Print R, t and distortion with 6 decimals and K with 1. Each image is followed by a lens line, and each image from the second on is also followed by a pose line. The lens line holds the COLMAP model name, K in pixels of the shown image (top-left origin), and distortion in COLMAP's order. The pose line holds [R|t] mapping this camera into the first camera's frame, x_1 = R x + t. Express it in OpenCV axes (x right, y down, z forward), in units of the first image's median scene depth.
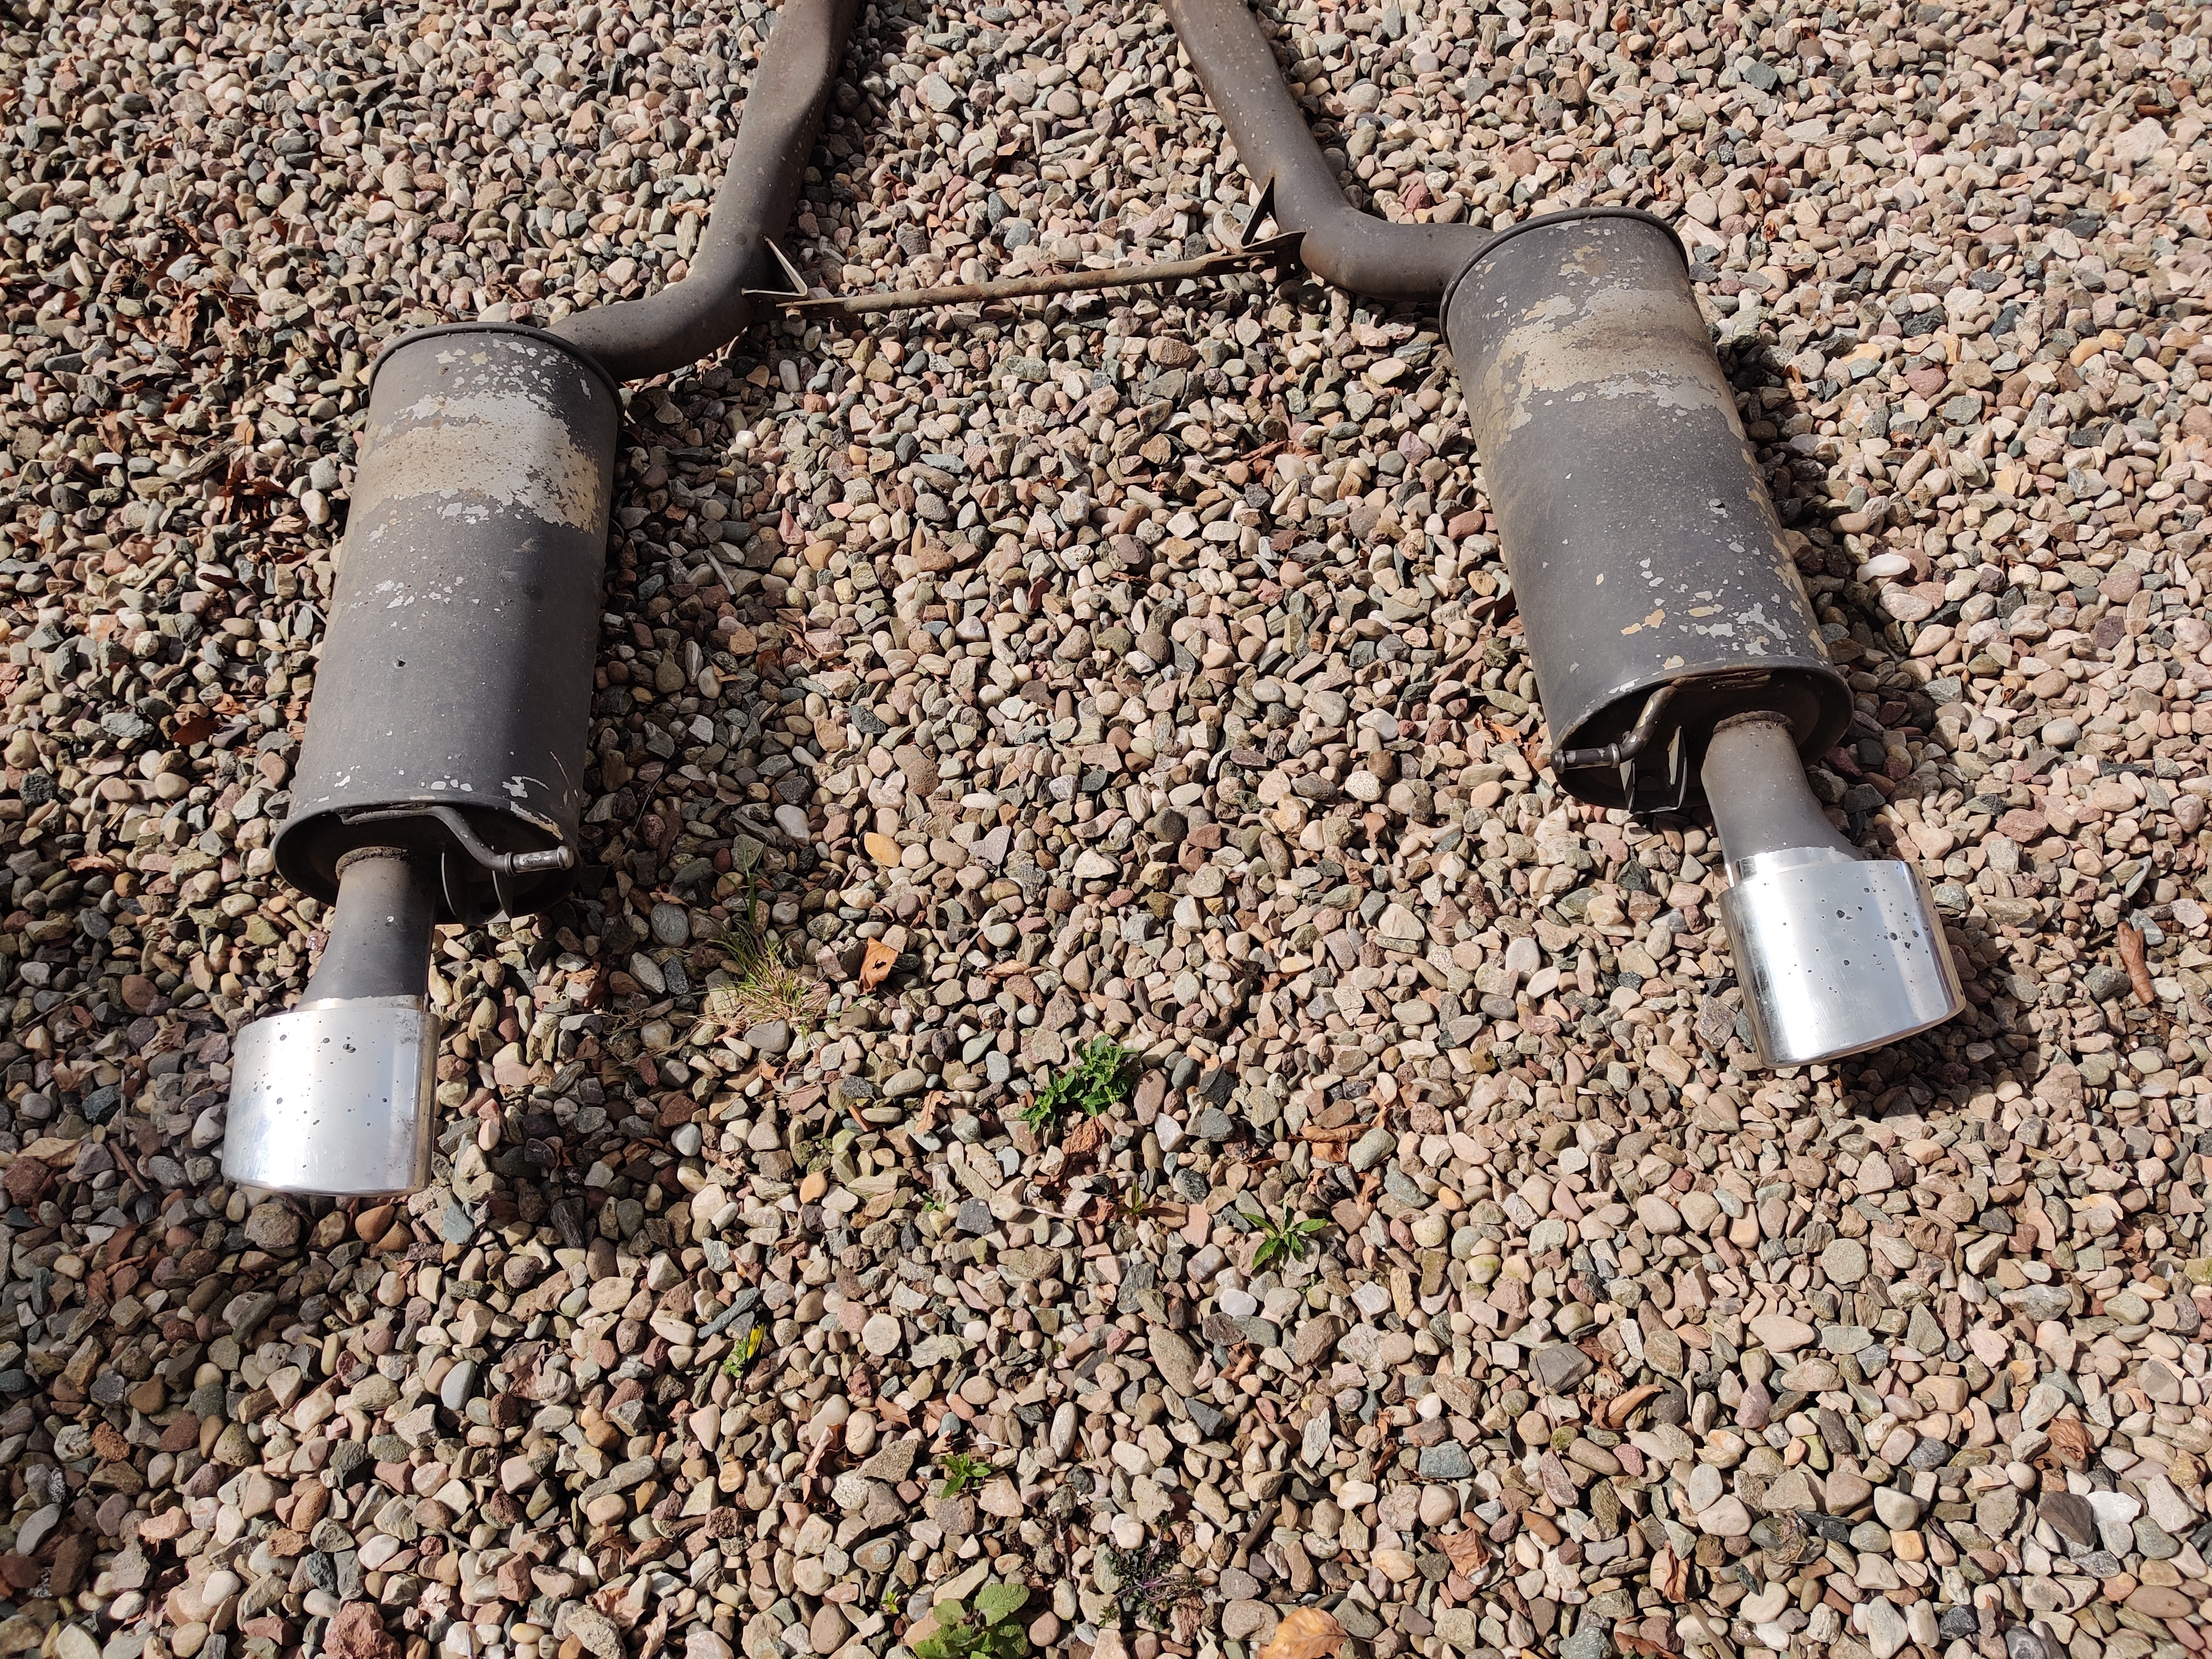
lens RADIAL K [[1637.2, 0, 1106.0], [0, 1637.2, 829.5], [0, 0, 1]] dist [0.037978, 0.001656]
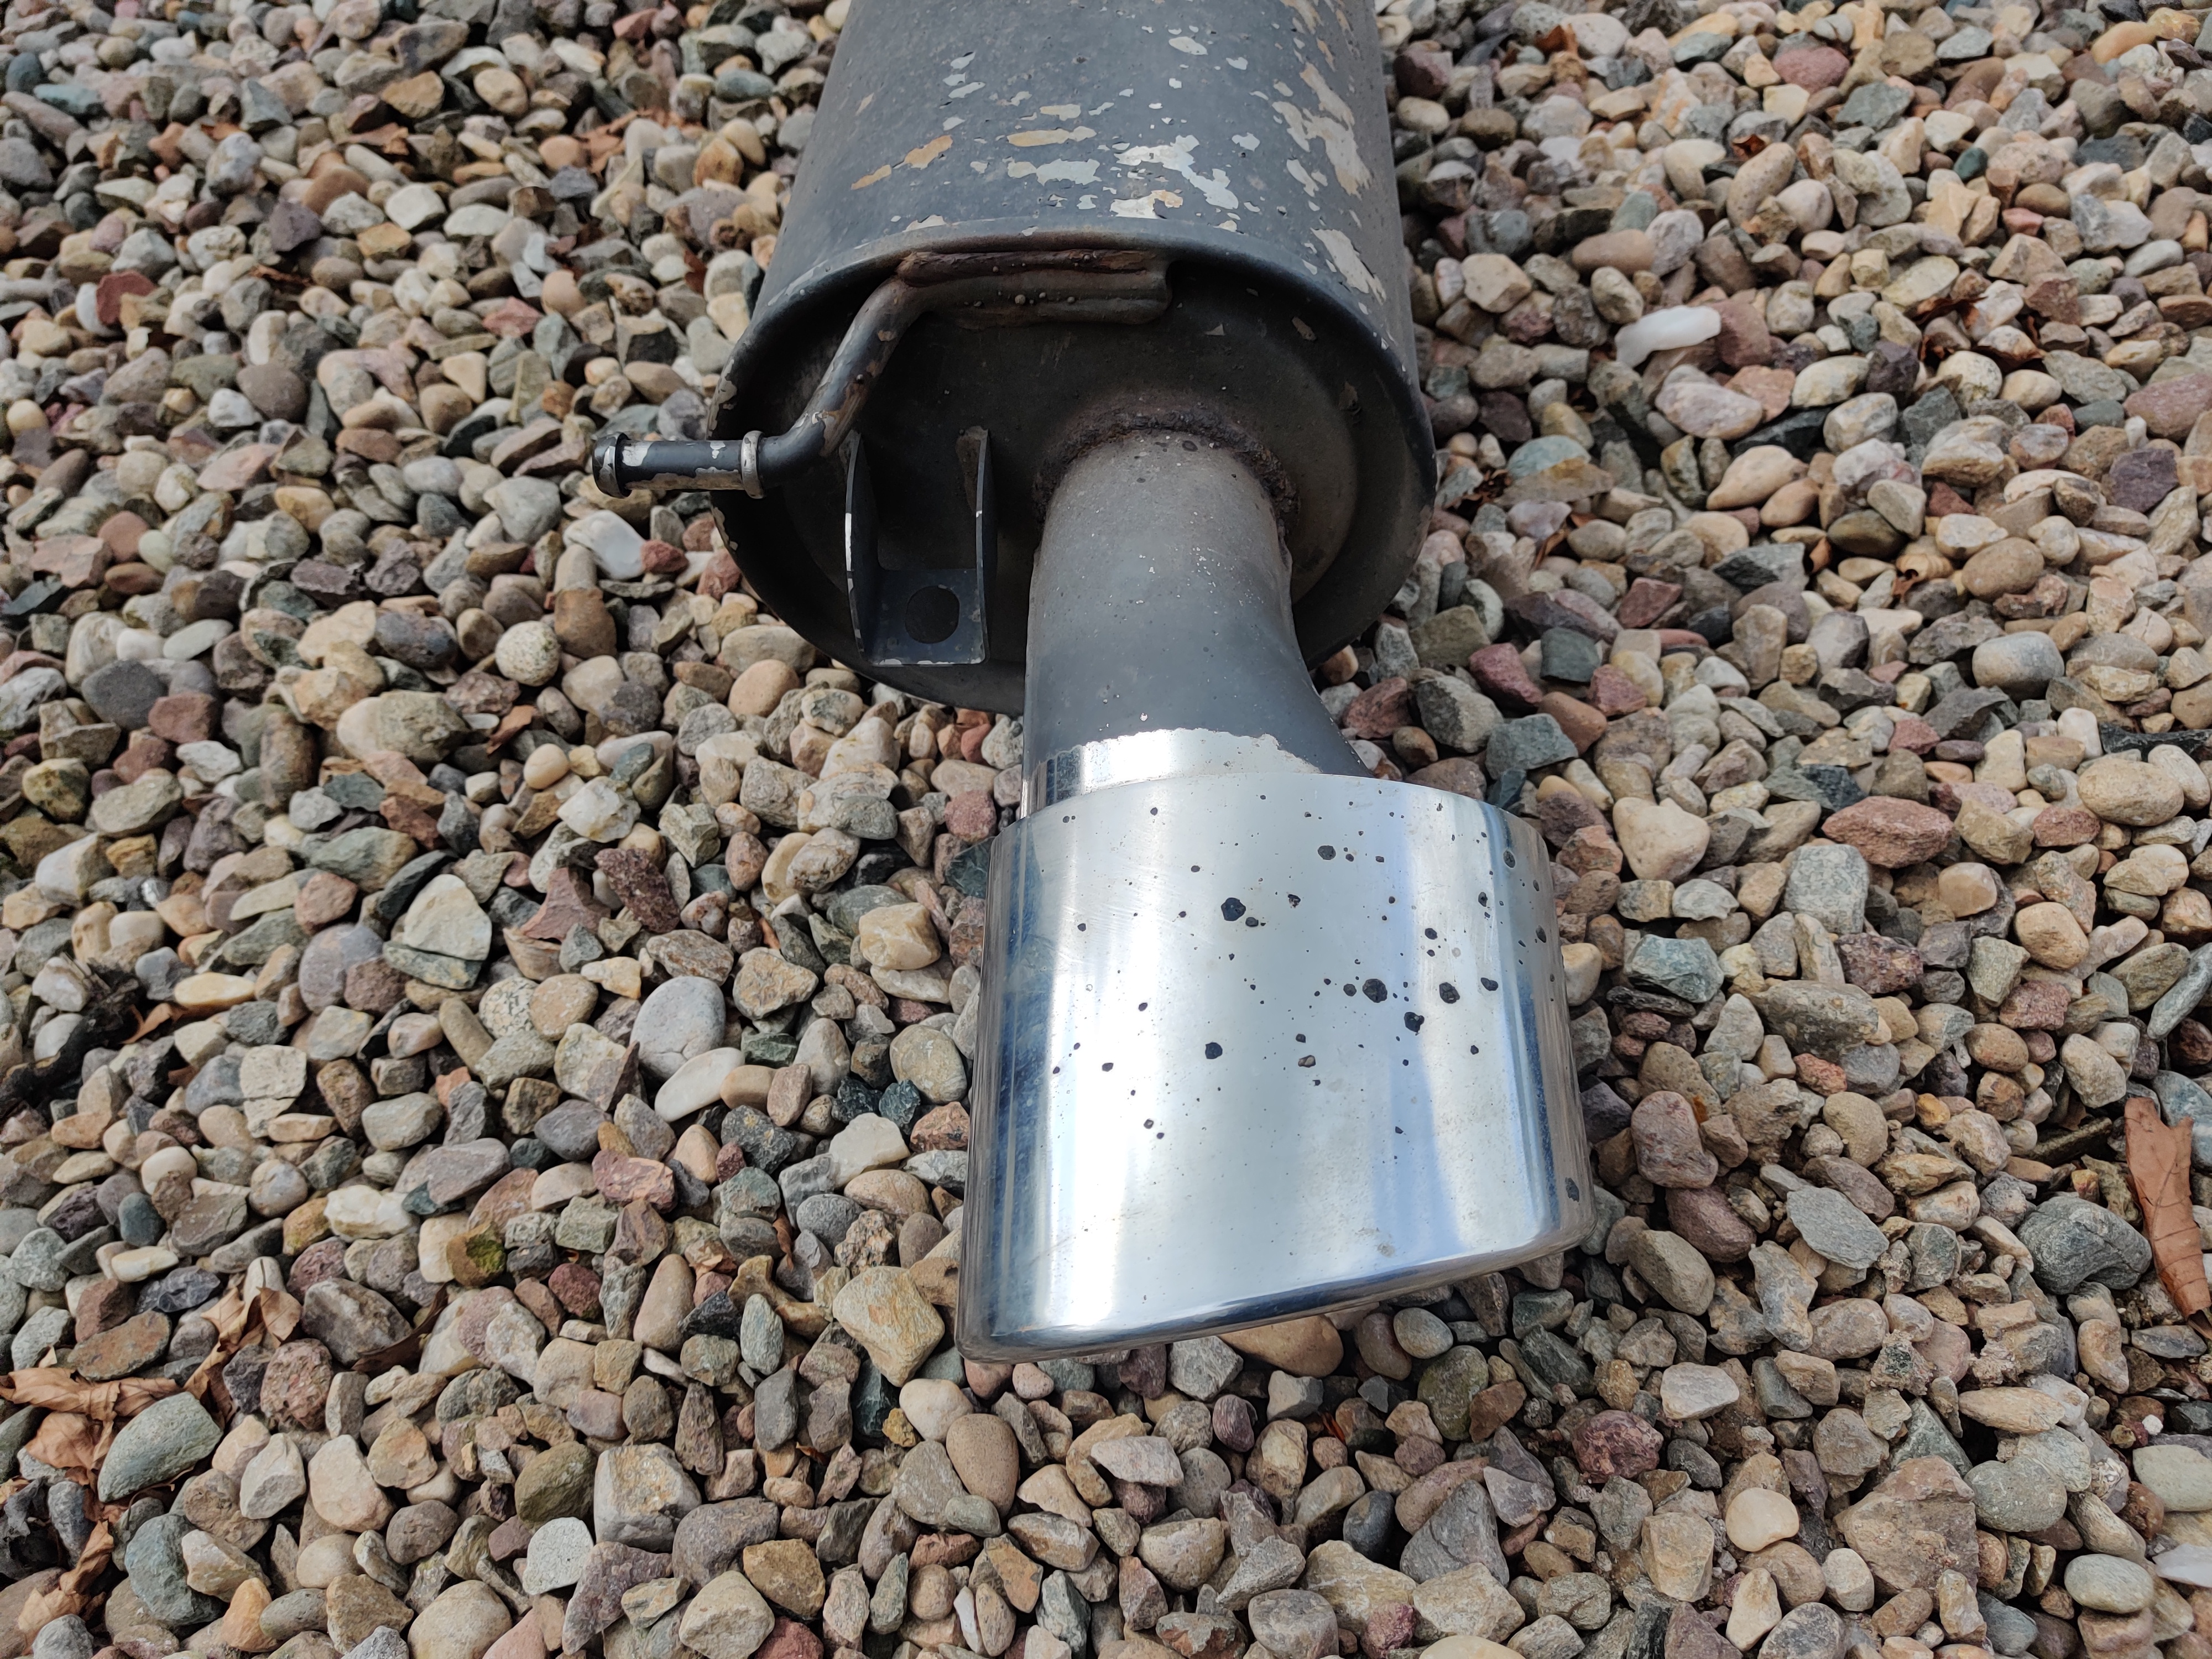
lens RADIAL K [[1589.3, 0, 1106.0], [0, 1589.3, 829.5], [0, 0, 1]] dist [0.041180, -0.045621]
pose [[0.991142, 0.106032, -0.079965, 0.362478], [-0.116206, 0.983913, -0.135687, 0.067220], [0.064292, 0.143777, 0.987519, 0.553781]]
